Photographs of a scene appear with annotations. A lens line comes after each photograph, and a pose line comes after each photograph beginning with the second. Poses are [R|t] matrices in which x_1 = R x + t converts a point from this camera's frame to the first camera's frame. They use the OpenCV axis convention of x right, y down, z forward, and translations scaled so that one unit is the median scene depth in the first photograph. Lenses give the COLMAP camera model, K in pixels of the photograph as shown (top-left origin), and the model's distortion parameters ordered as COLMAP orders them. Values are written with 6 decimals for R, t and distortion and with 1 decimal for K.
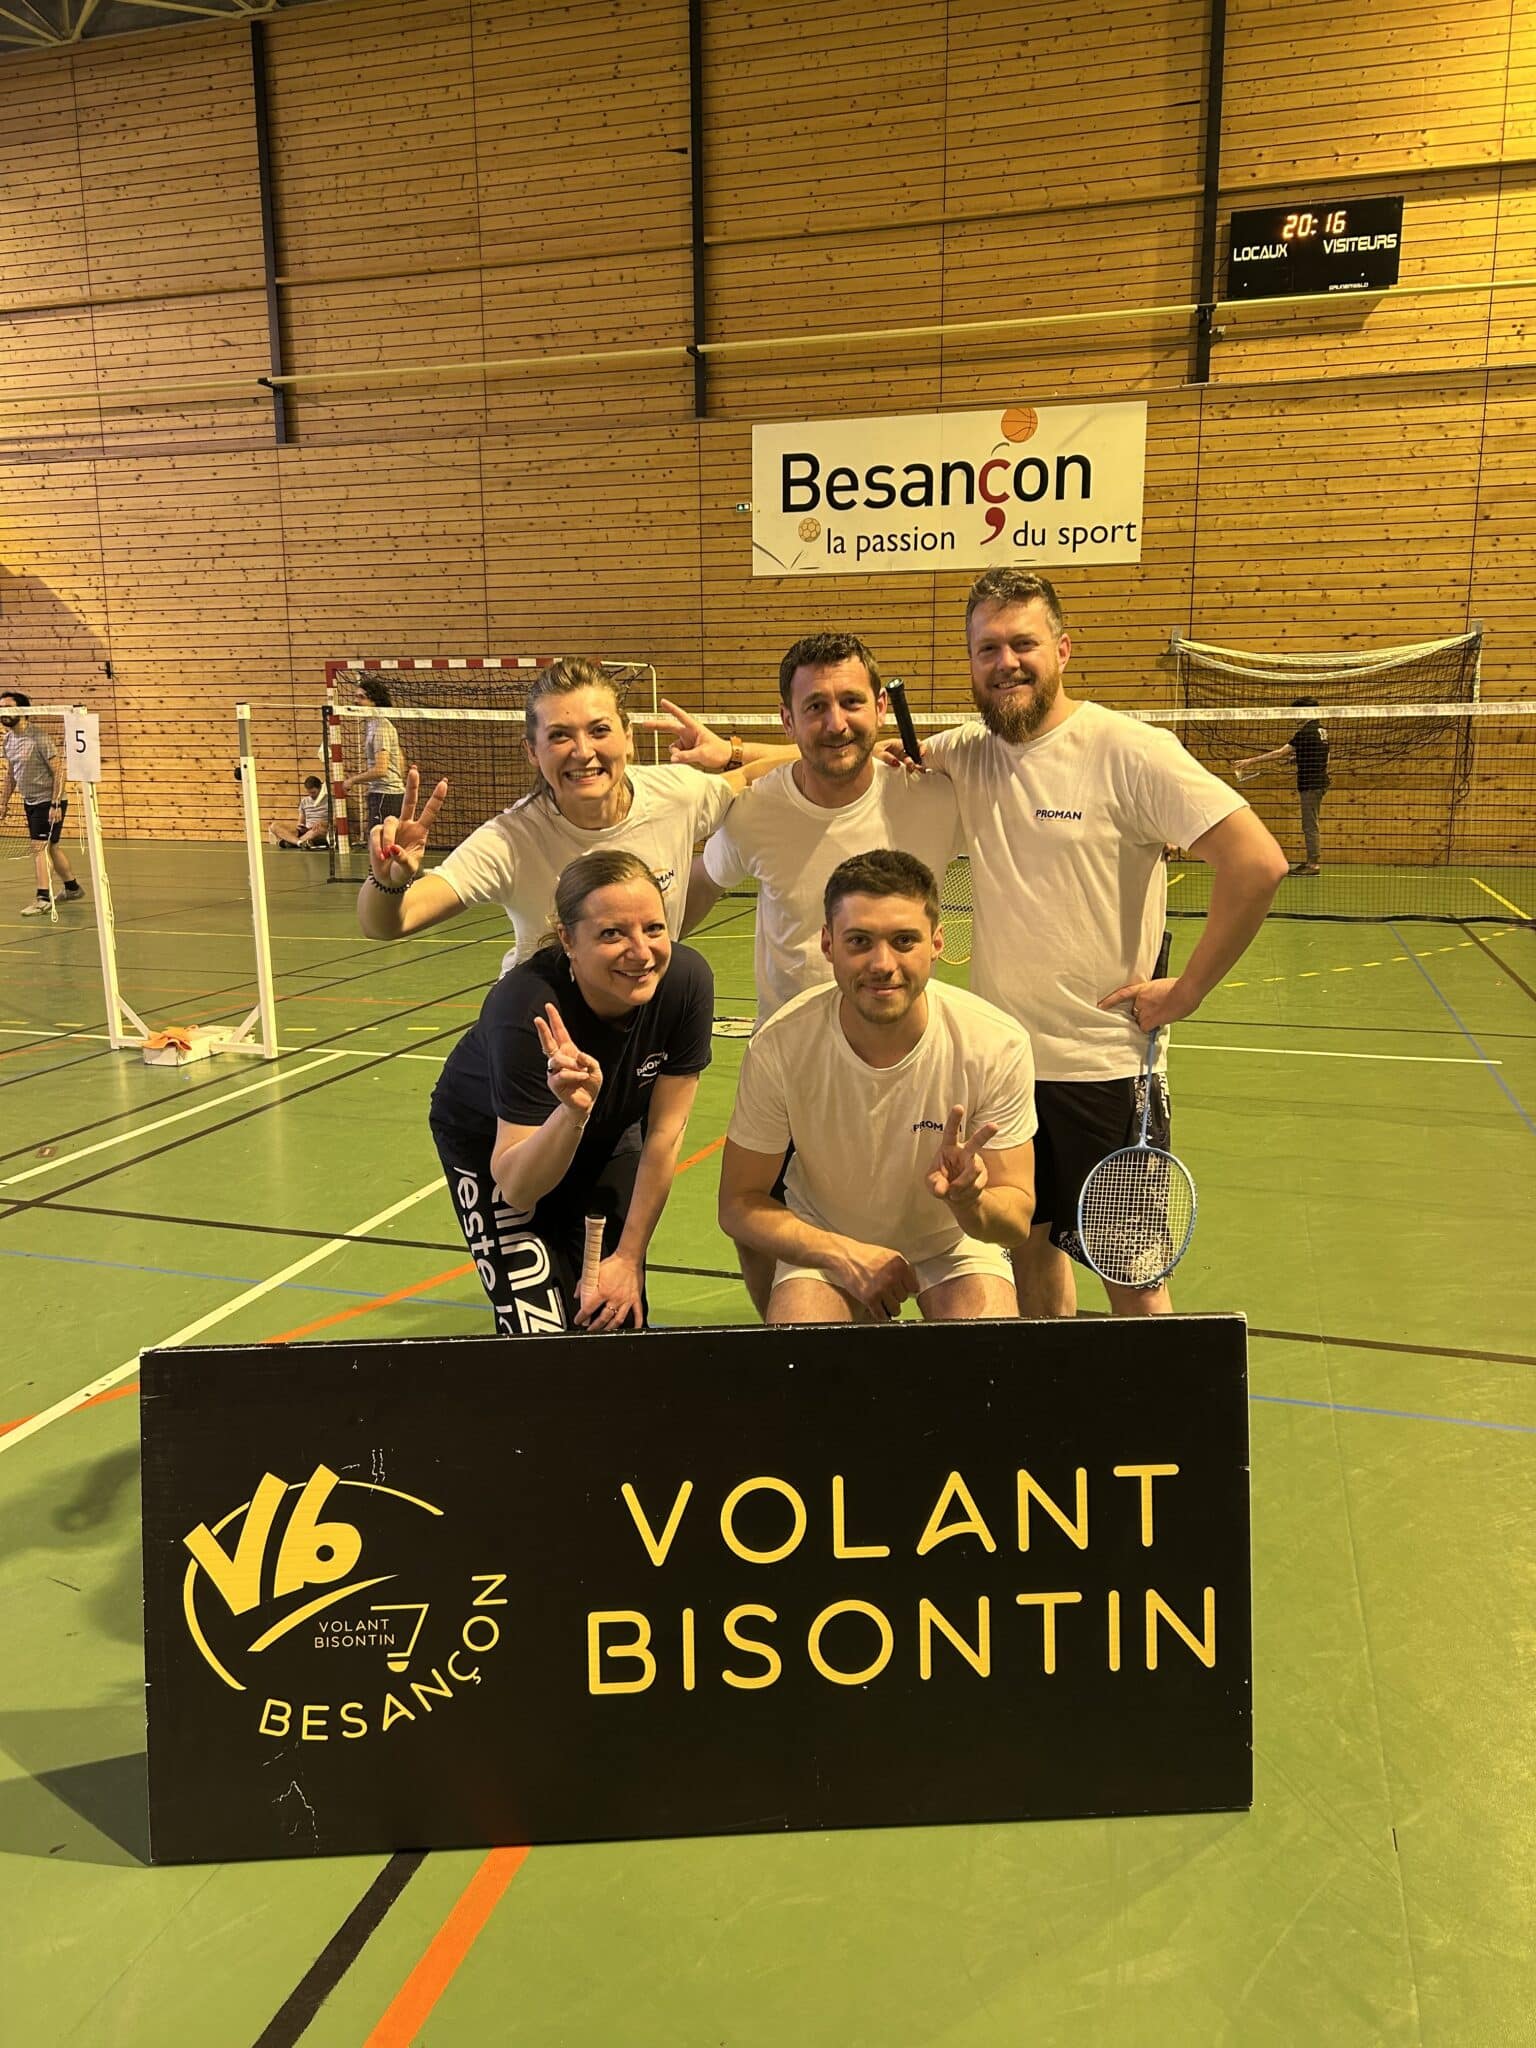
lens RADIAL K [[1530.1, 0, 759.3], [0, 1530.1, 1015.0], [0, 0, 1]] dist [0.021458, -0.010059]
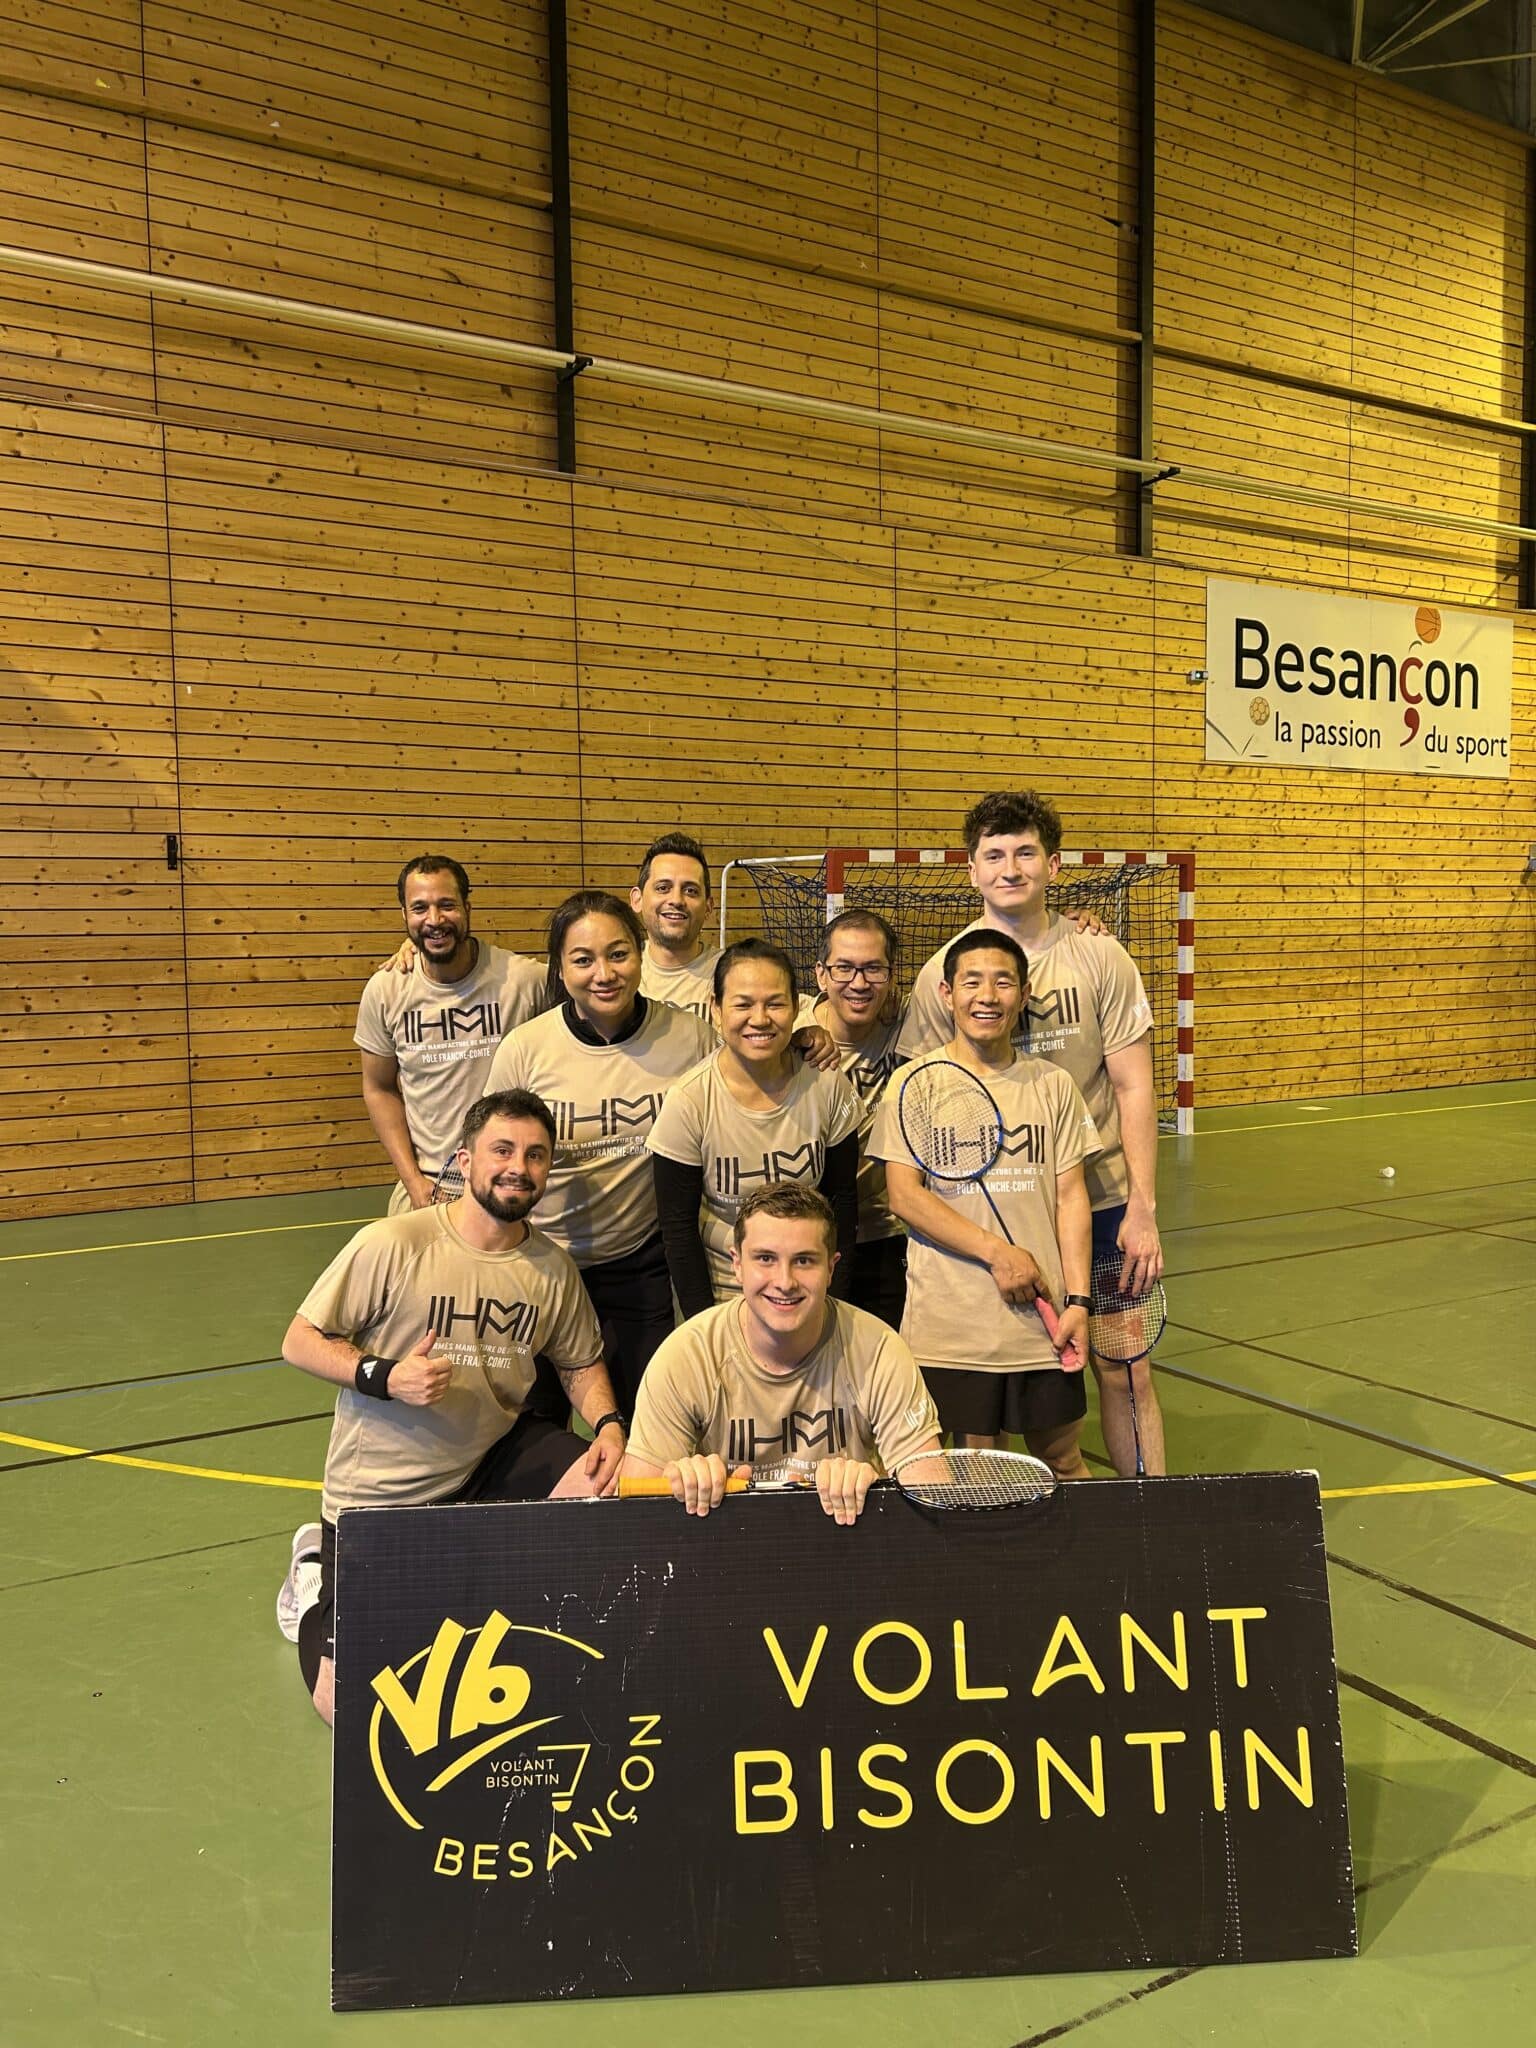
lens RADIAL K [[1536.7, 0, 763.9], [0, 1536.7, 1036.7], [0, 0, 1]] dist [0.044373, -0.044371]
pose [[0.688724, -0.052728, 0.723104, -0.753278], [0.149895, 0.986160, -0.070858, -0.125012], [-0.709360, 0.157191, 0.687095, 0.642844]]
